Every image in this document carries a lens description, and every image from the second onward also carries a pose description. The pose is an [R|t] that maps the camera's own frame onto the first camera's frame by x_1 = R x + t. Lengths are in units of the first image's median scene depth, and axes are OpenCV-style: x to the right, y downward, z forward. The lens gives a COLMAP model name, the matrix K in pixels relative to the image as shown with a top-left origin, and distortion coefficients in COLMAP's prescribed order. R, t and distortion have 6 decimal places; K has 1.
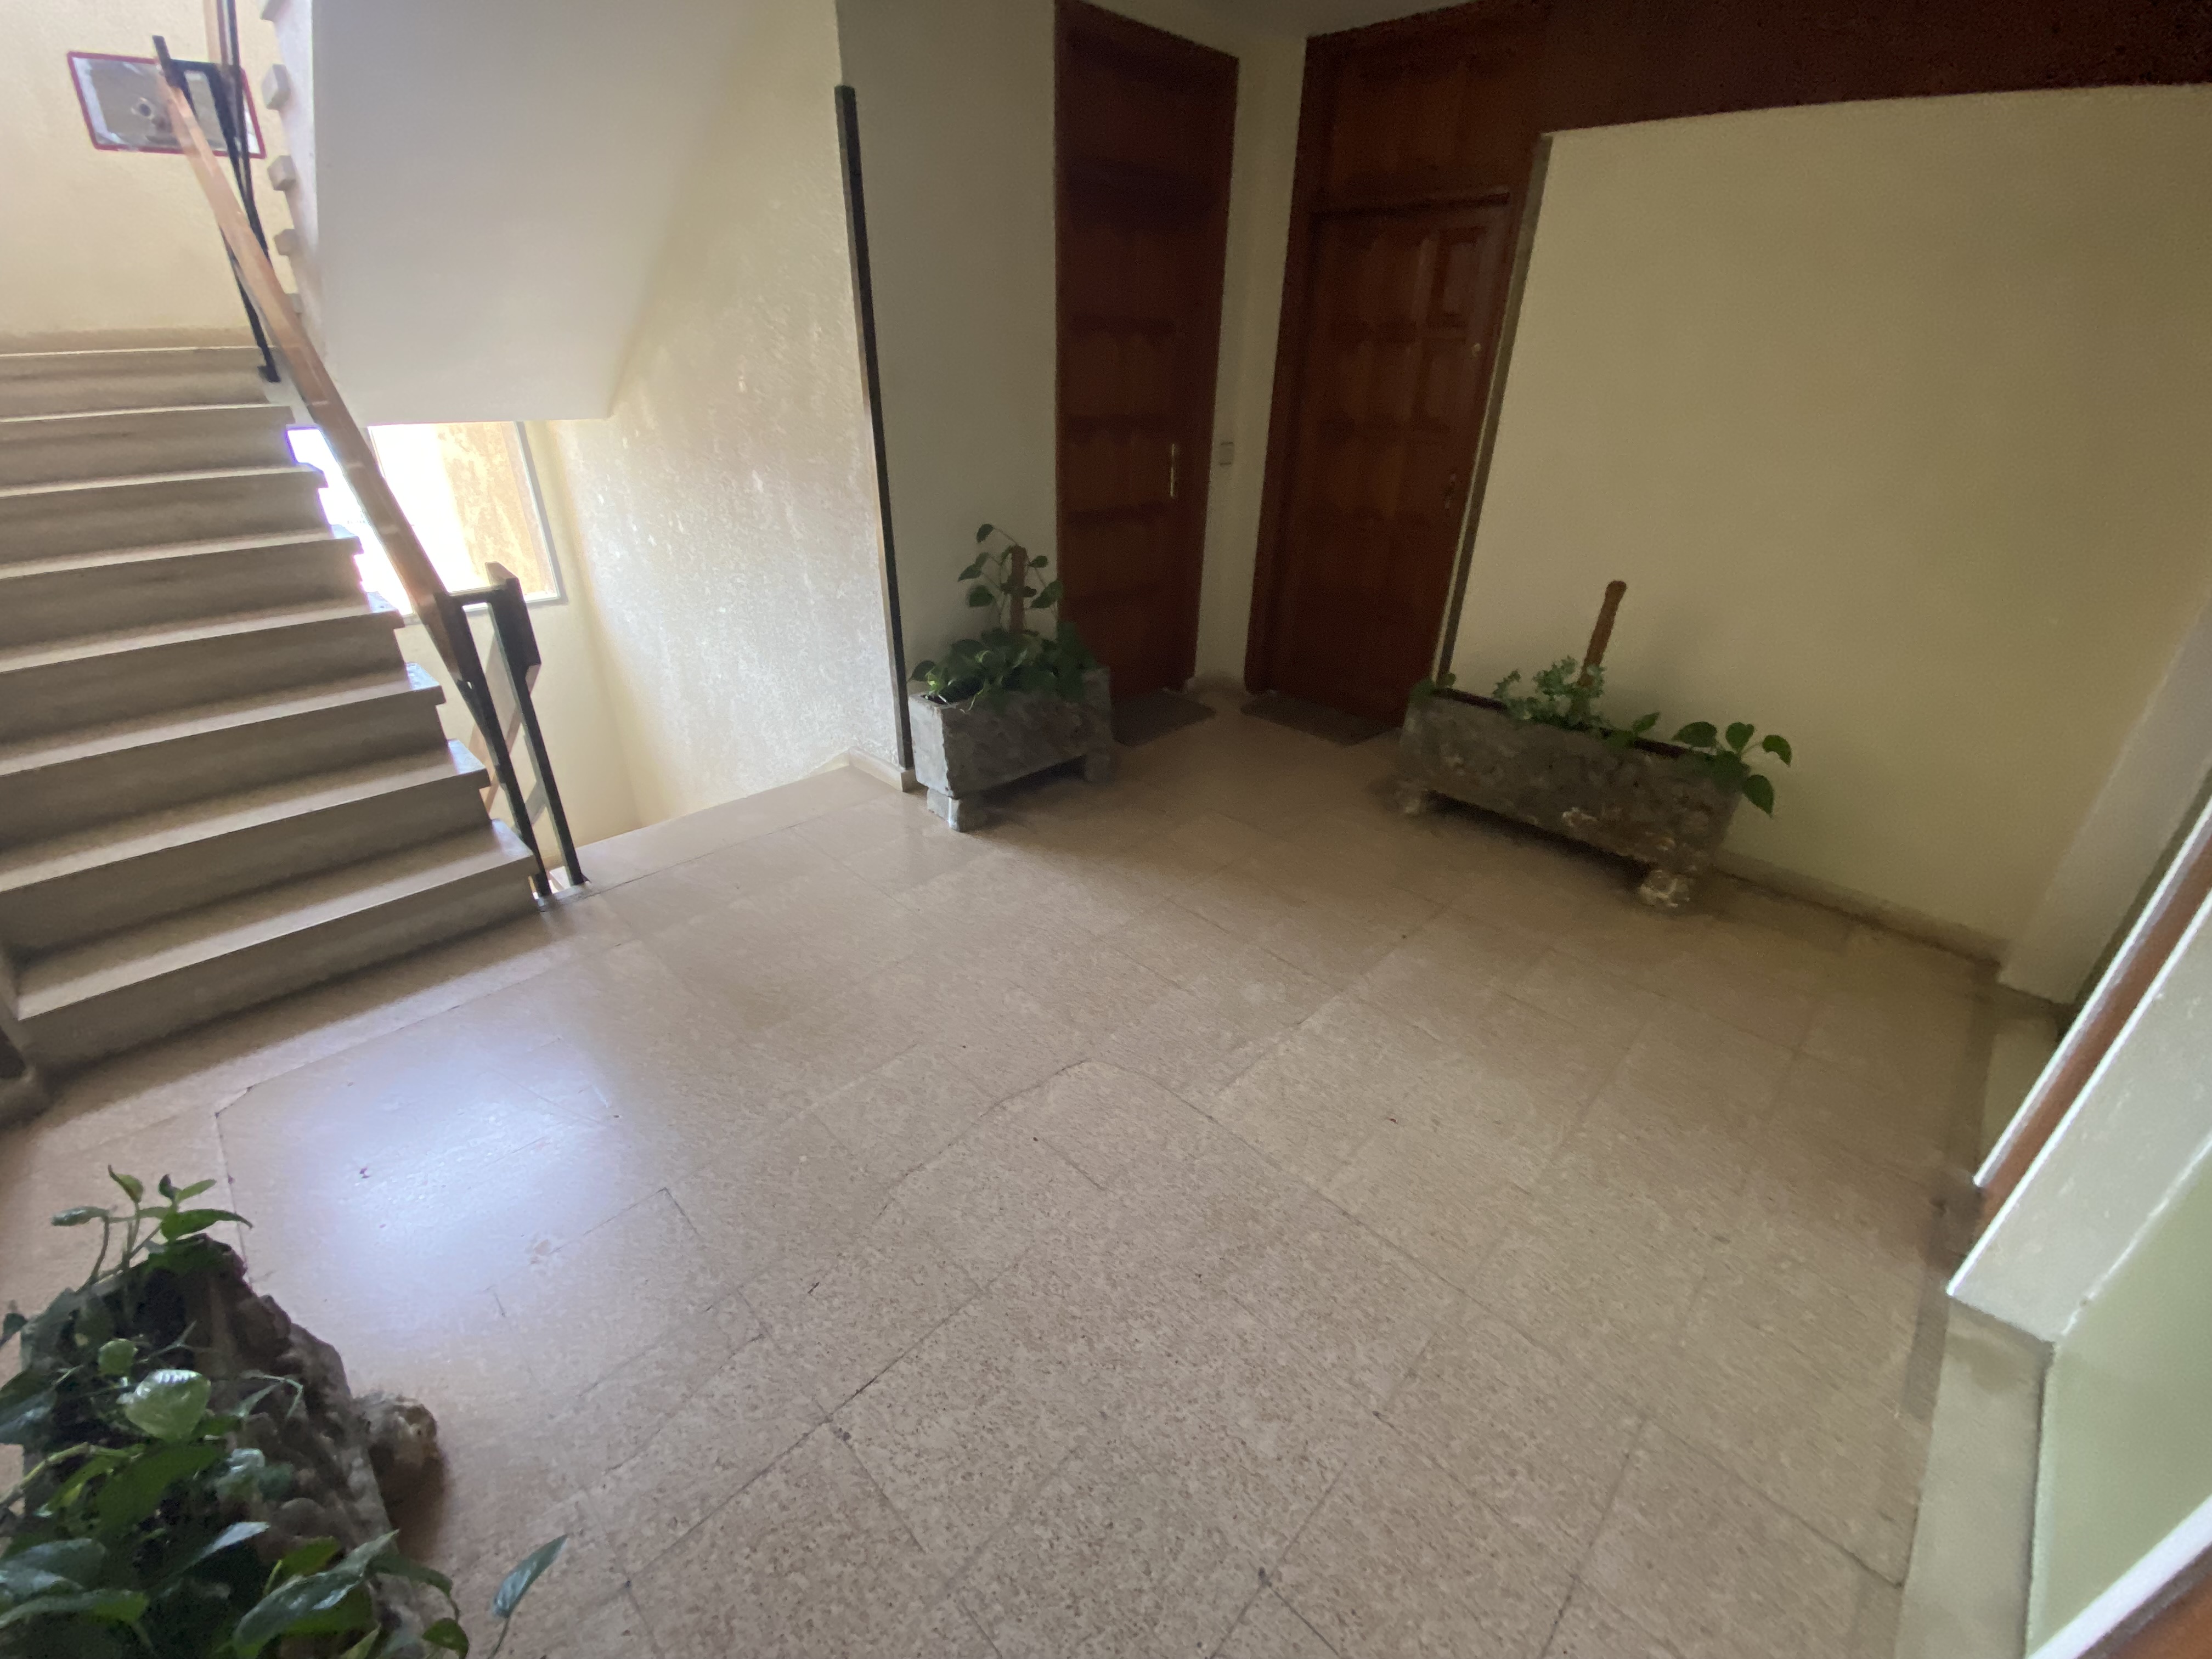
lens RADIAL K [[895.2, 0, 1106.0], [0, 895.2, 829.5], [0, 0, 1]] dist [0.032171, -0.032583]
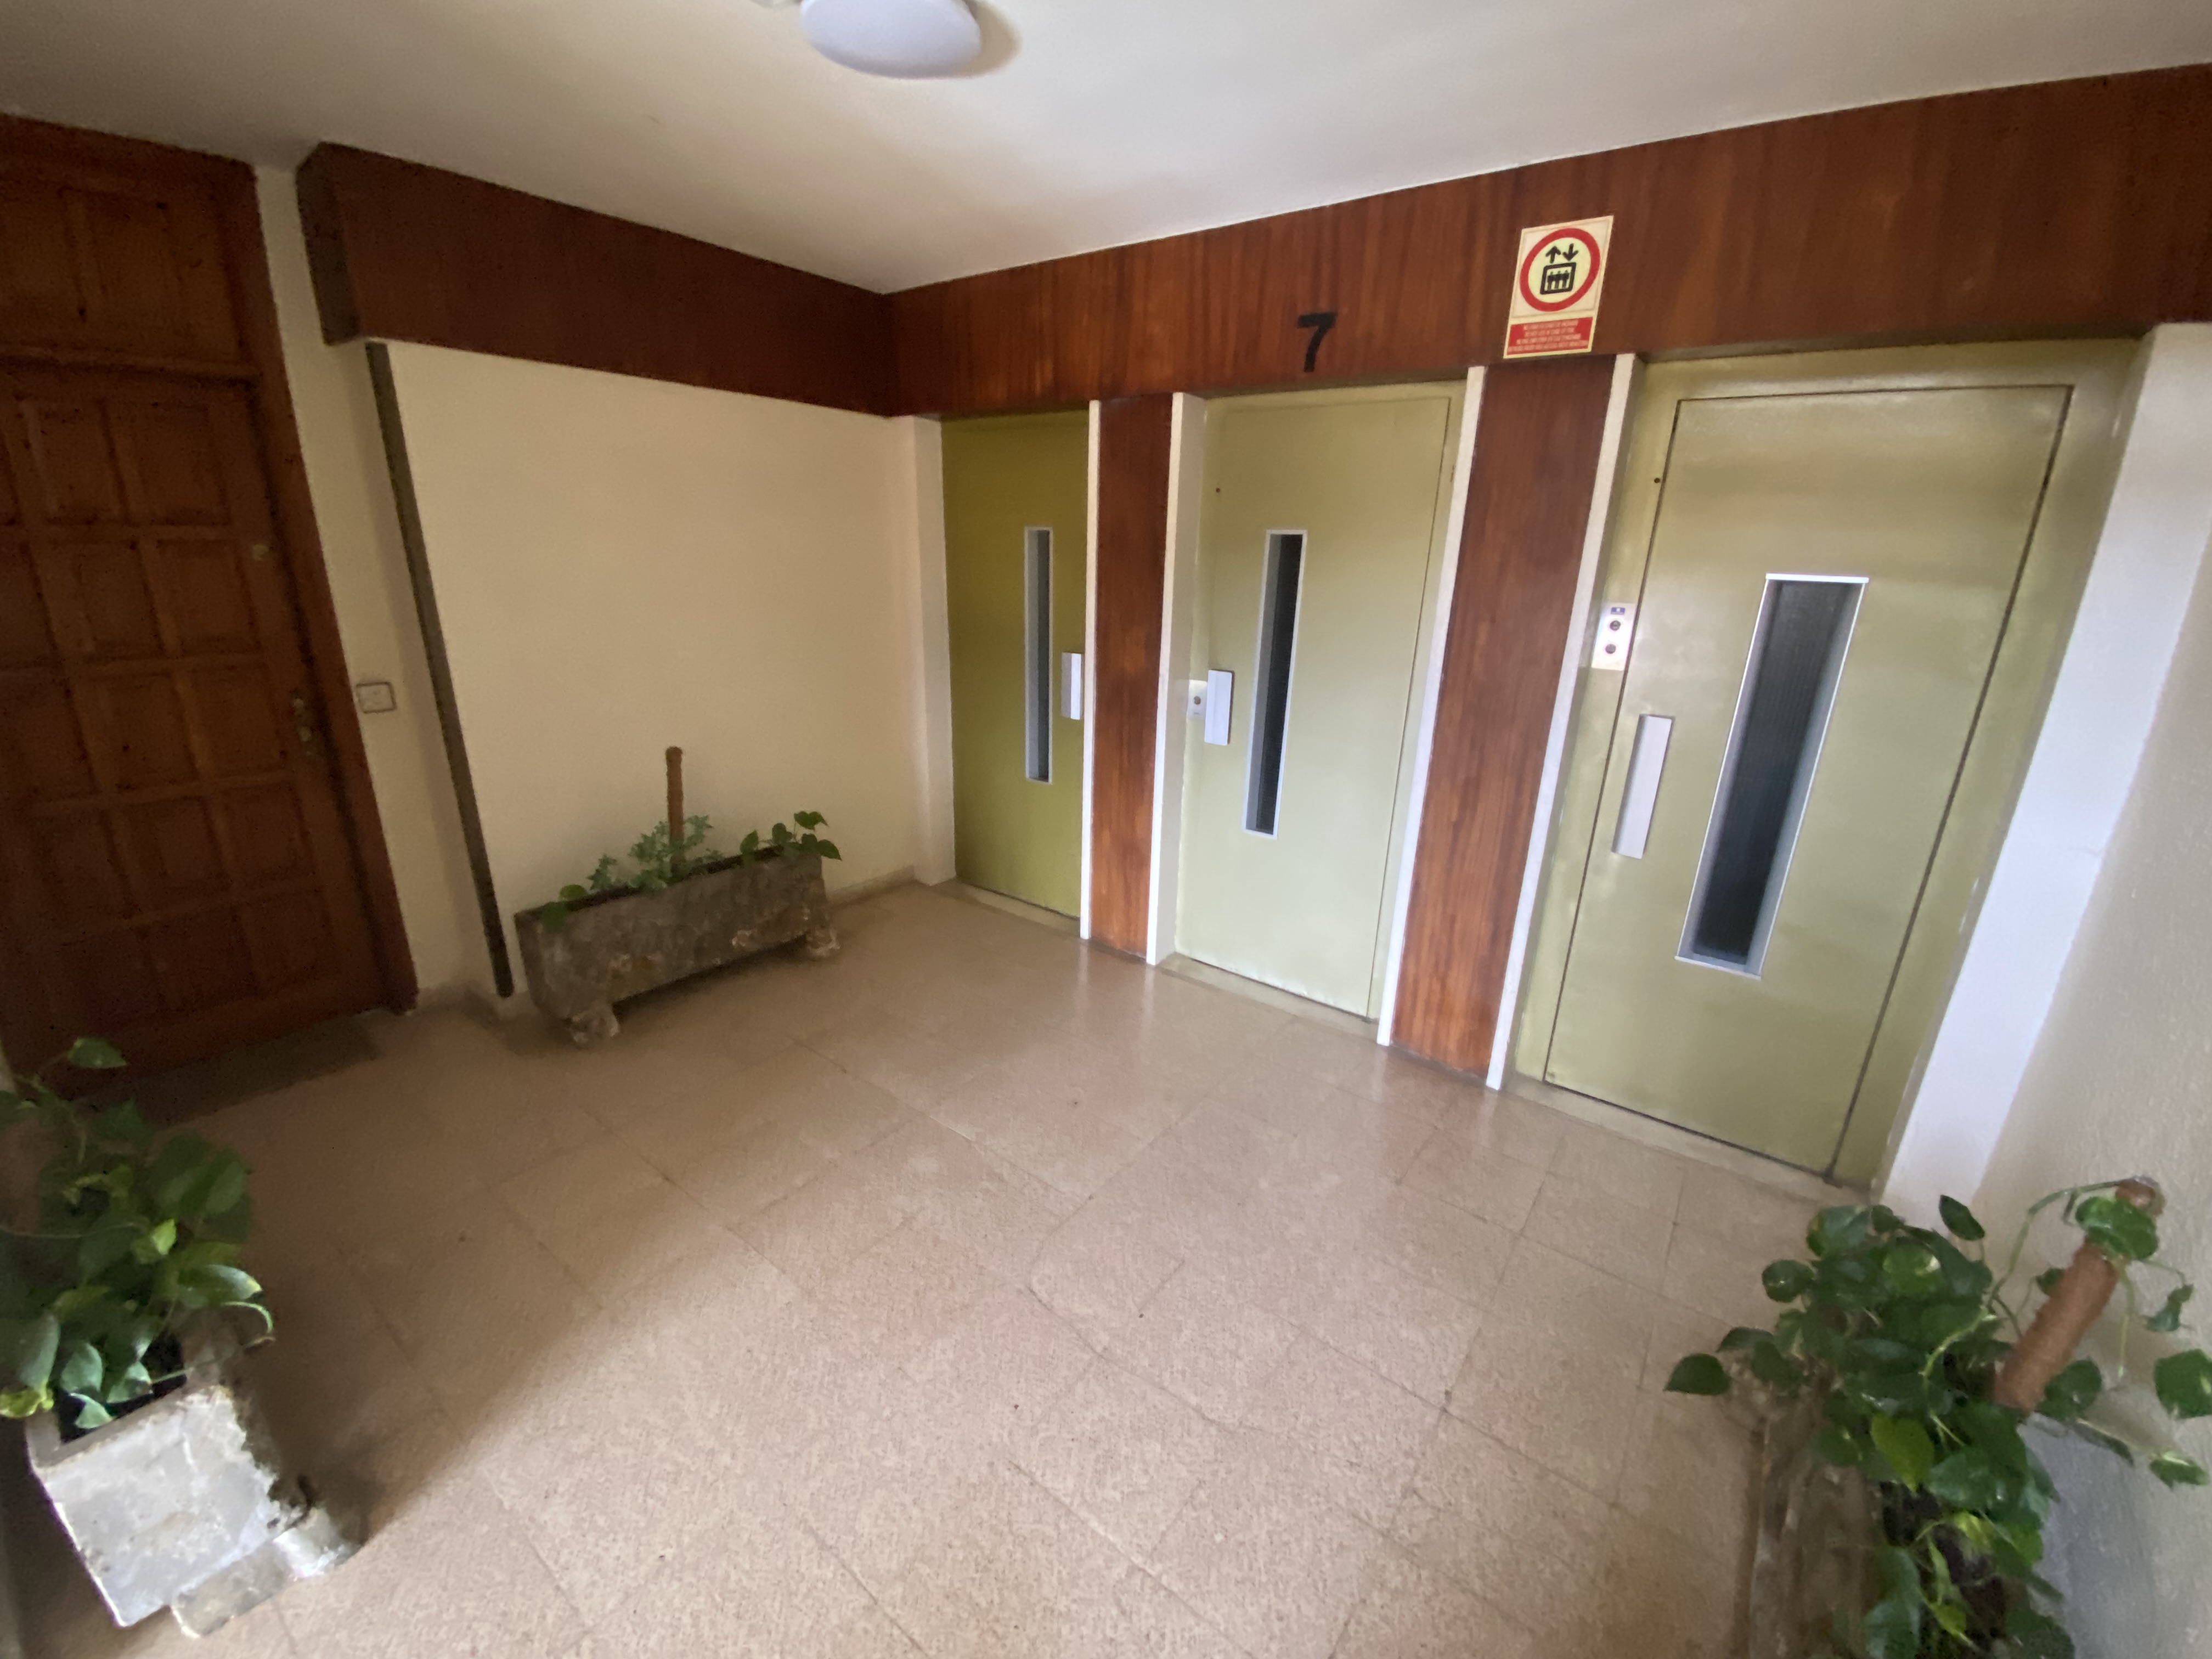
lens RADIAL K [[895.2, 0, 1106.0], [0, 895.2, 829.5], [0, 0, 1]] dist [0.032171, -0.032583]
pose [[-0.128697, -0.327648, 0.935994, -0.604100], [0.430121, 0.832001, 0.350386, -0.353589], [-0.893551, 0.447684, 0.033852, 0.522225]]
